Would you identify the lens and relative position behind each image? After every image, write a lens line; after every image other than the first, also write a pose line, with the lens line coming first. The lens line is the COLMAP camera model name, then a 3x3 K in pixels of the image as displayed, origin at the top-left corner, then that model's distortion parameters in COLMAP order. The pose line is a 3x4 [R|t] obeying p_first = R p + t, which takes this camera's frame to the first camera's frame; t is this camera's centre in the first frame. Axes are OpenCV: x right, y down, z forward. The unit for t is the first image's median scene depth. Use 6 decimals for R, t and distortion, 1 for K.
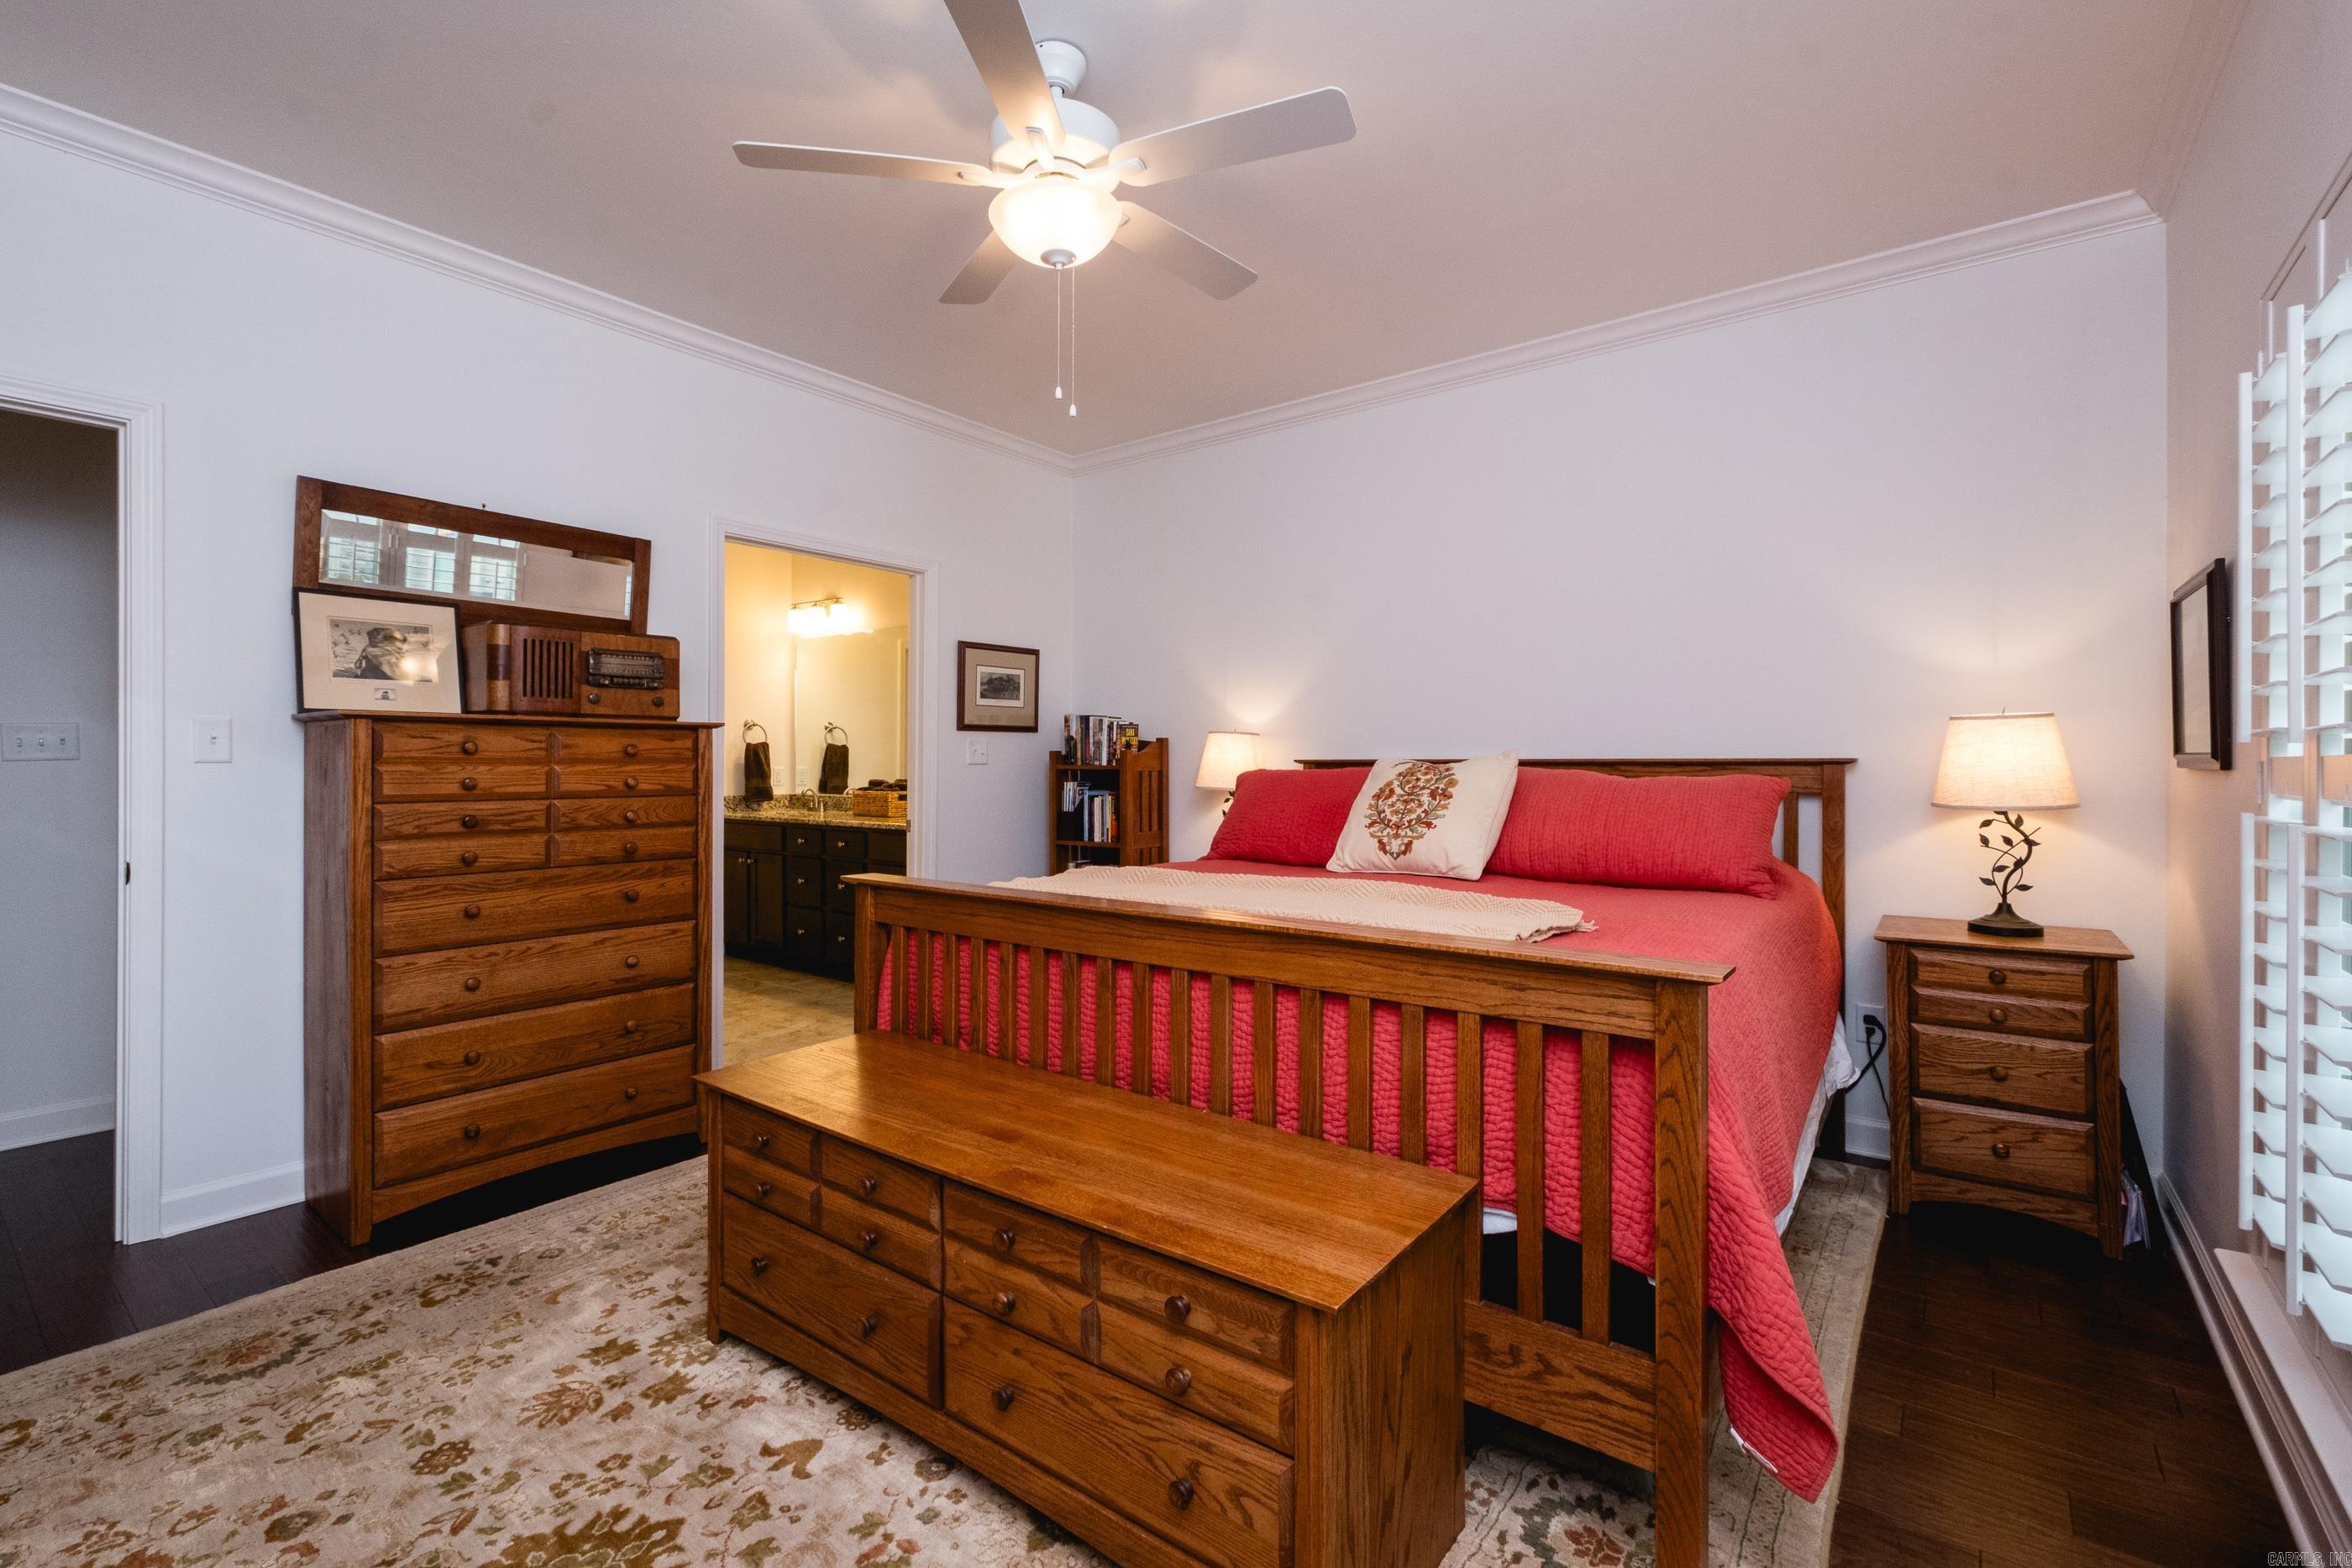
lens RADIAL K [[1030.4, 0, 1174.3], [0, 1030.4, 762.8], [0, 0, 1]] dist [0.011317, -0.004112]
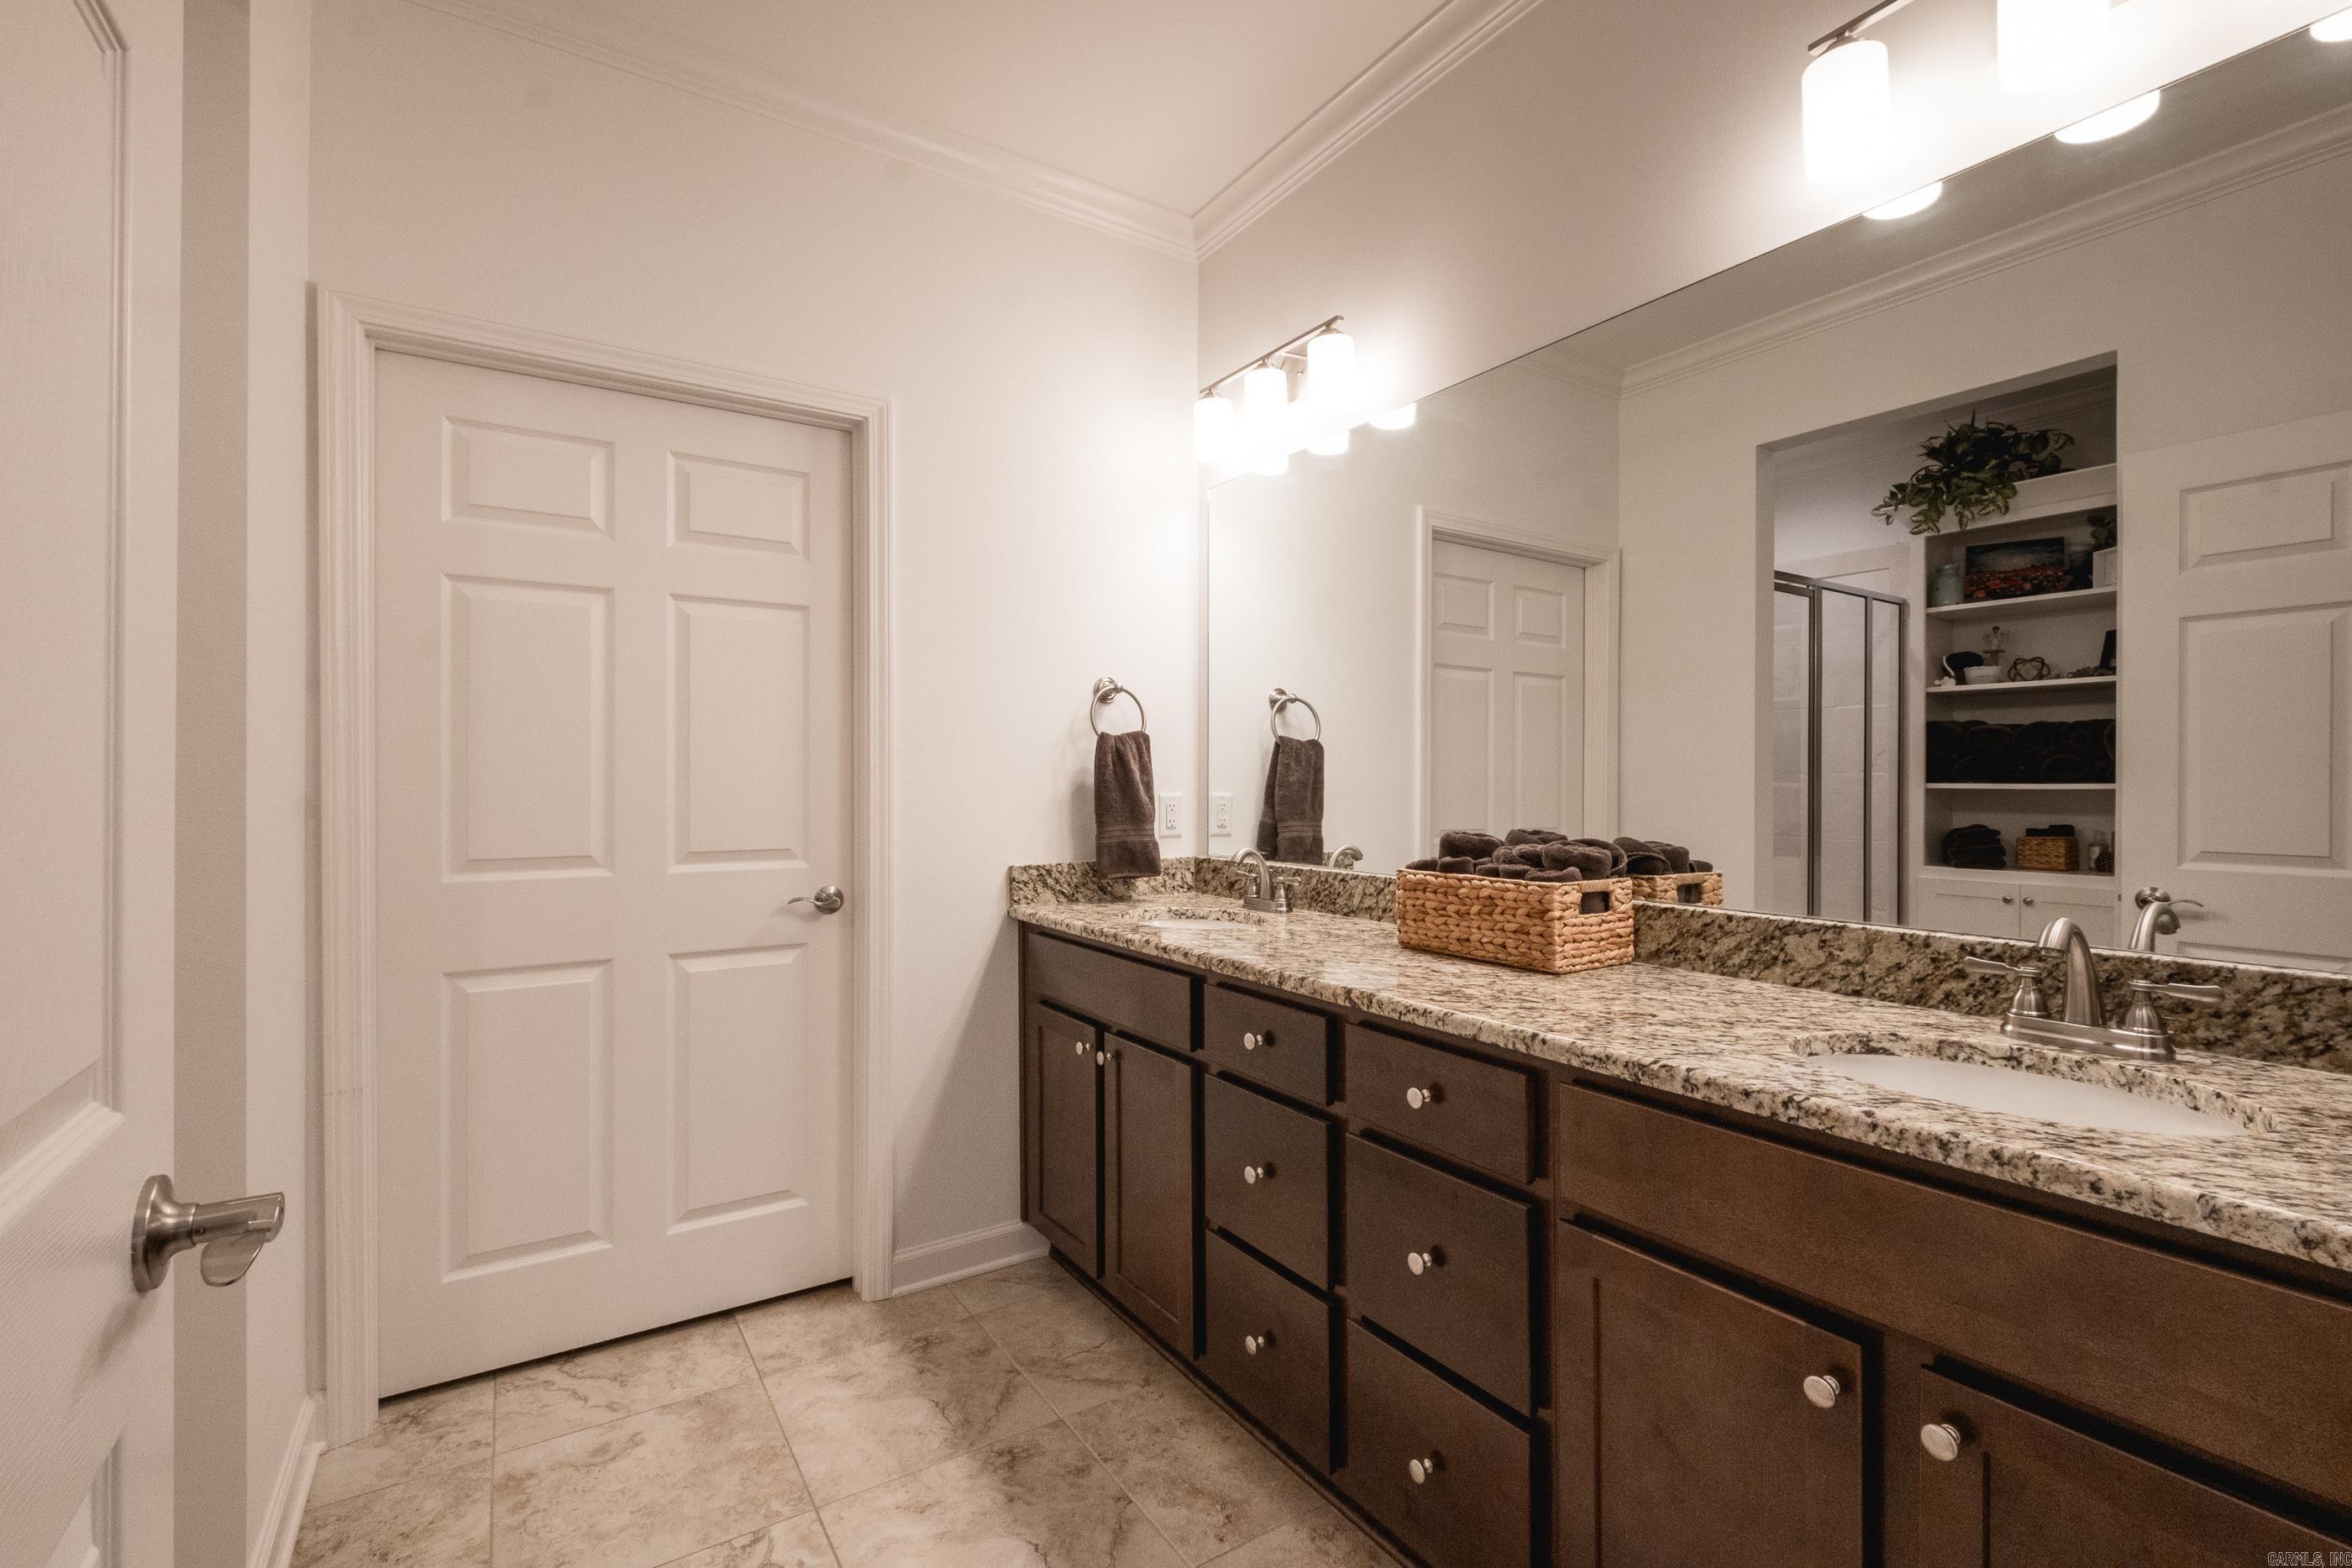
lens RADIAL K [[1030.4, 0, 1177.2], [0, 1030.4, 786.3], [0, 0, 1]] dist [0.011317, -0.004112]
pose [[0.943538, 0.000199, -0.331263, -0.247432], [-0.000228, 1.000000, -0.000047, 0.001490], [0.331263, 0.000120, 0.943539, 0.619068]]
